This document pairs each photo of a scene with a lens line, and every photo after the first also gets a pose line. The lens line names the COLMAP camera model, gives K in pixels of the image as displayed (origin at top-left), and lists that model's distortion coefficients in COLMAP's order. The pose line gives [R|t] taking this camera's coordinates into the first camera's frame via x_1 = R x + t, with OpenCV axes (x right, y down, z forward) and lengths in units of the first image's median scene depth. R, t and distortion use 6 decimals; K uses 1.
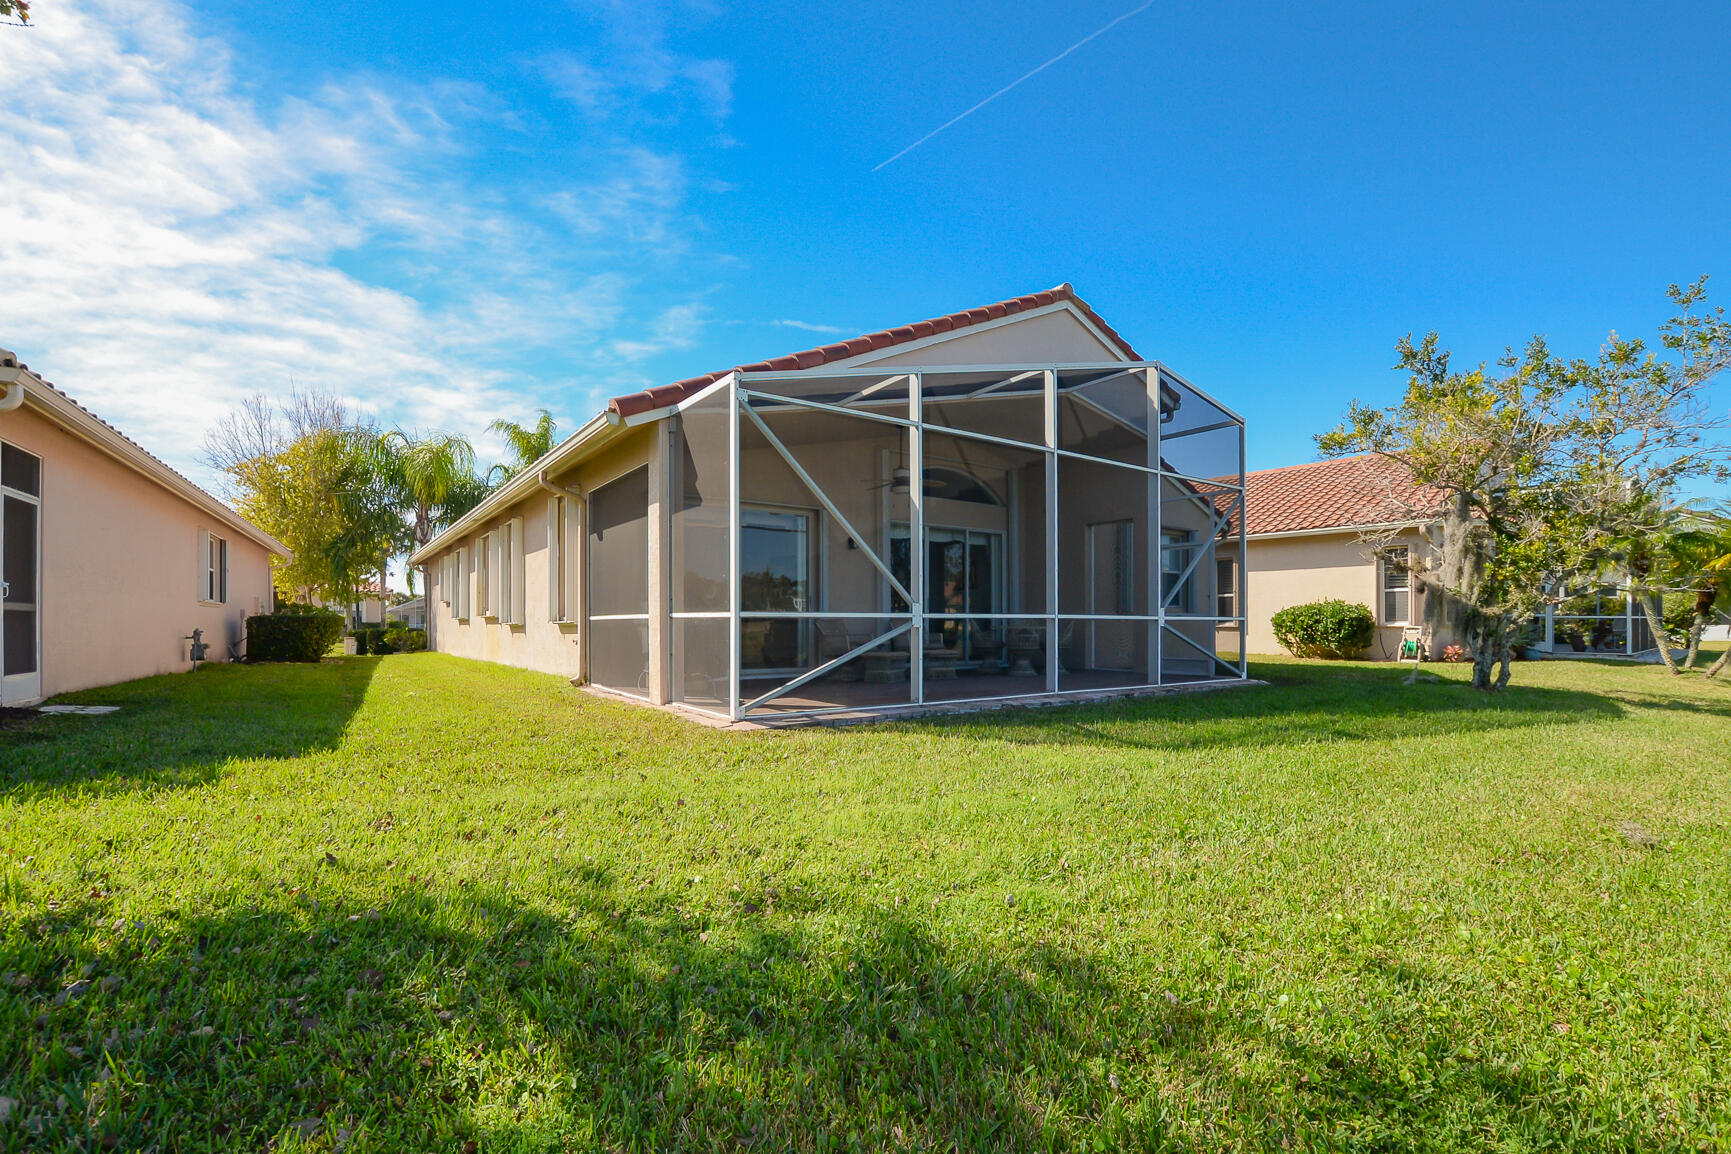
lens RADIAL K [[781.6, 0, 867.7], [0, 781.6, 619.7], [0, 0, 1]] dist [-0.036857, 0.001201]
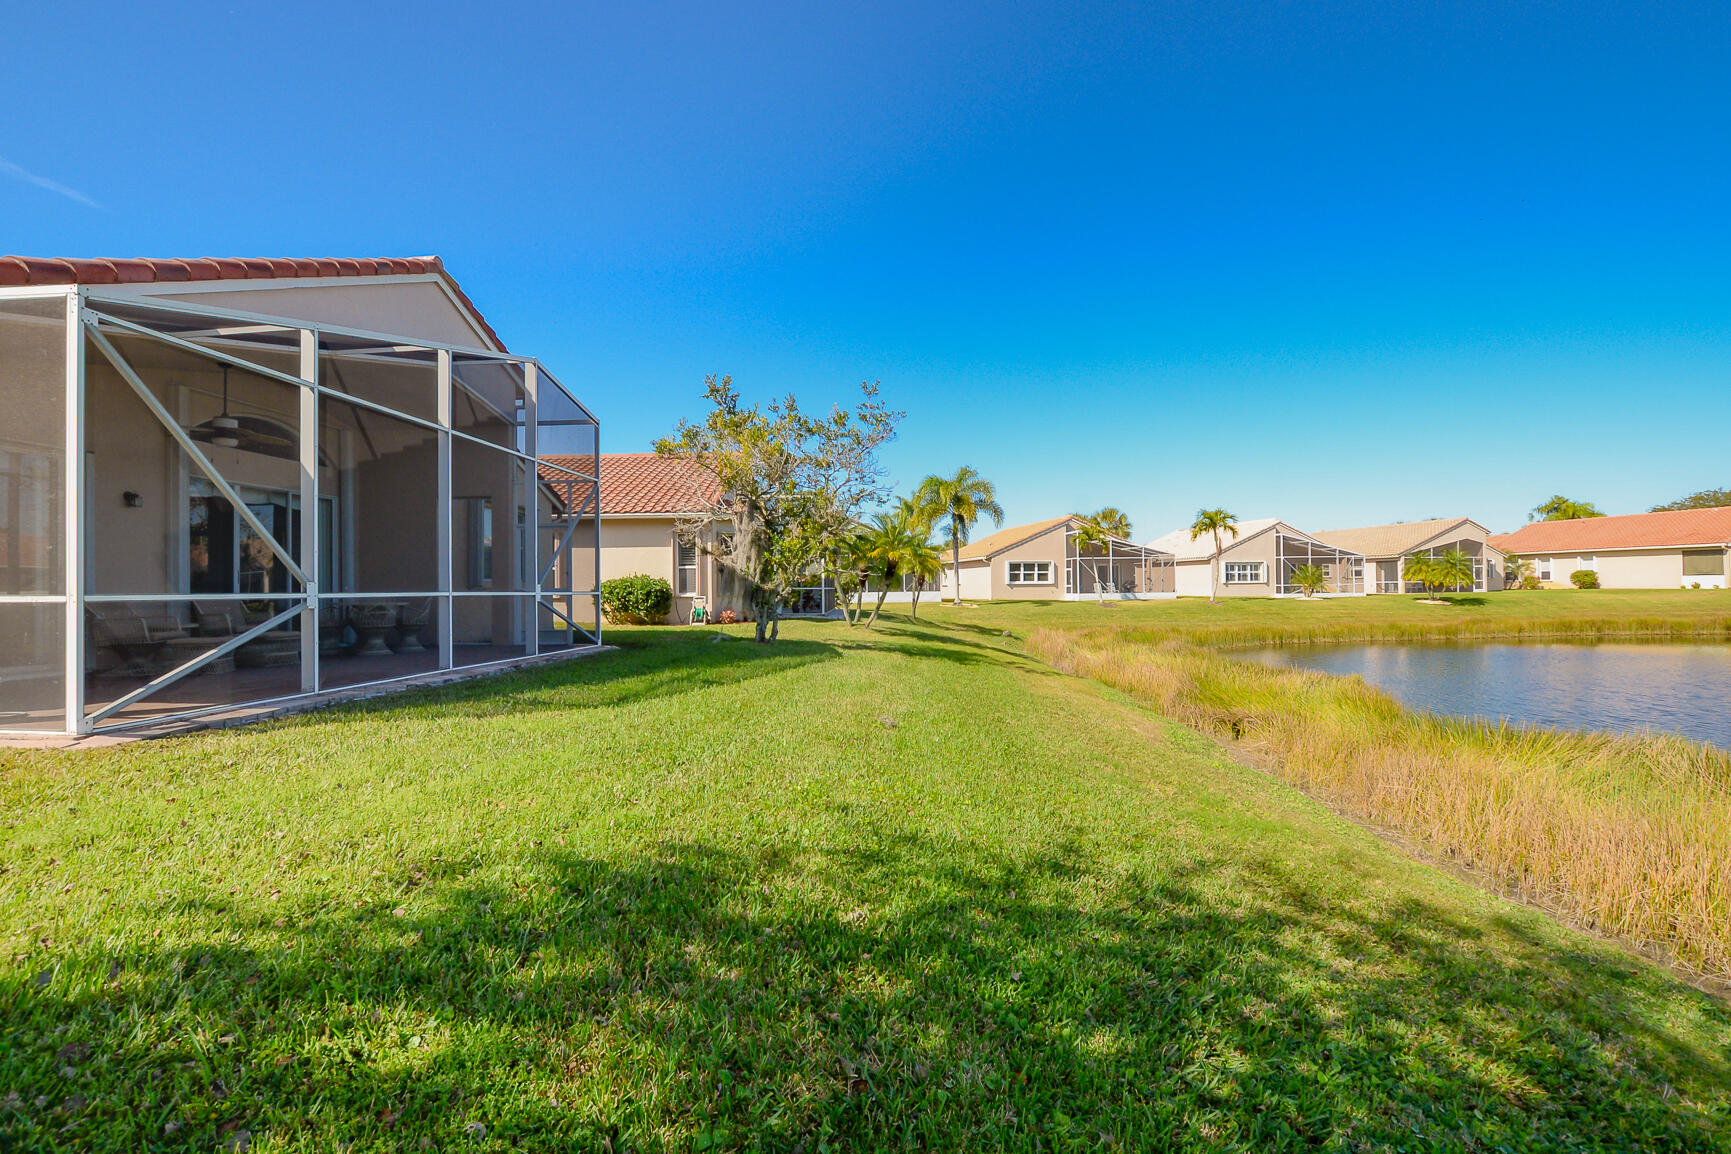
lens RADIAL K [[769.6, 0, 865.4], [0, 769.6, 571.0], [0, 0, 1]] dist [-0.038342, 0.006808]
pose [[0.642414, 0.013298, 0.766242, -0.163082], [0.004171, 0.999774, -0.020848, -0.010807], [-0.766346, 0.016589, 0.642213, -0.047673]]
